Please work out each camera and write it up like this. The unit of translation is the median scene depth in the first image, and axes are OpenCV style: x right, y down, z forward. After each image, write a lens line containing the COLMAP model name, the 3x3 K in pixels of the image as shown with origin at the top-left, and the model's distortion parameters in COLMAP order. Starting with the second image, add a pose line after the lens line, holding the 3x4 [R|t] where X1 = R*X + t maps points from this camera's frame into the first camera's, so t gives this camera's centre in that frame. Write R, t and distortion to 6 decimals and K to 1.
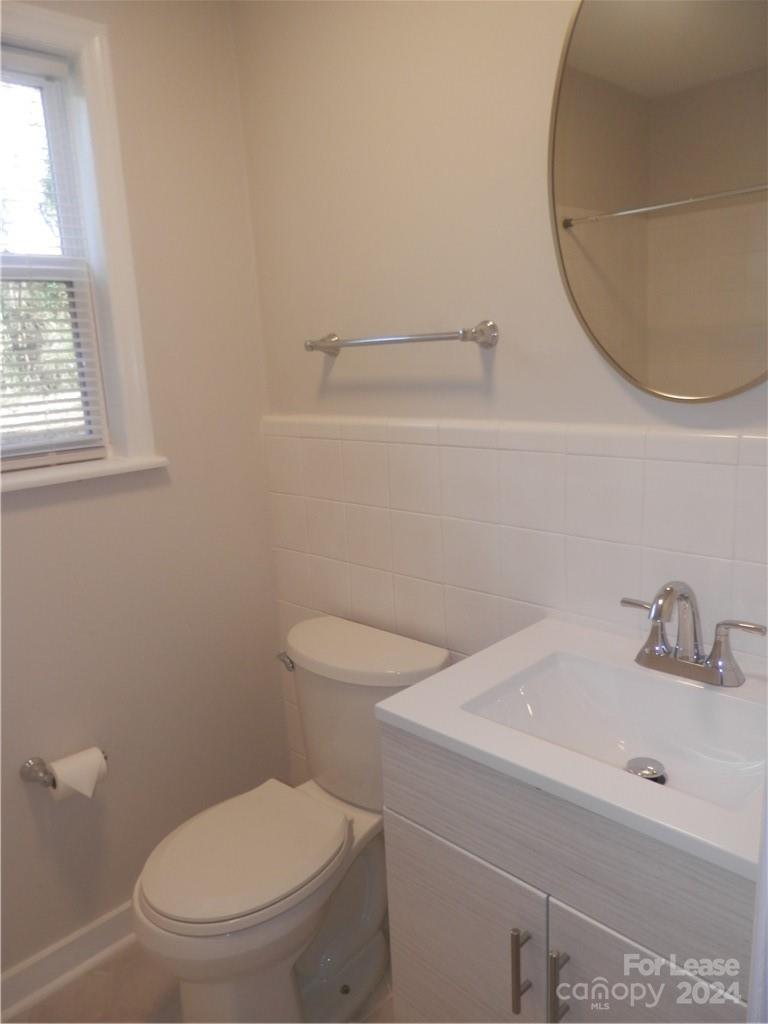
lens RADIAL K [[750.8, 0, 384.7], [0, 750.8, 509.6], [0, 0, 1]] dist [0.010576, 0.007721]
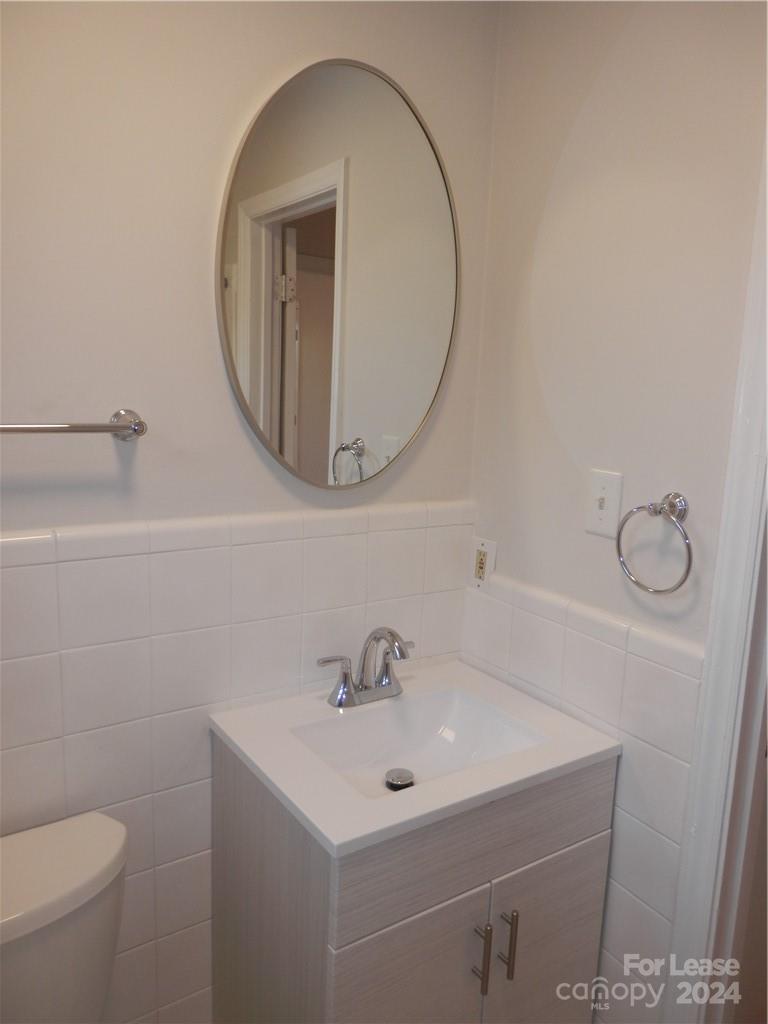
lens RADIAL K [[750.8, 0, 384.5], [0, 750.8, 514.8], [0, 0, 1]] dist [0.010576, 0.007721]
pose [[0.199091, -0.109497, 0.973844, -0.655090], [0.158592, 0.984239, 0.078244, -0.151200], [-0.967063, 0.138866, 0.213319, 0.538354]]
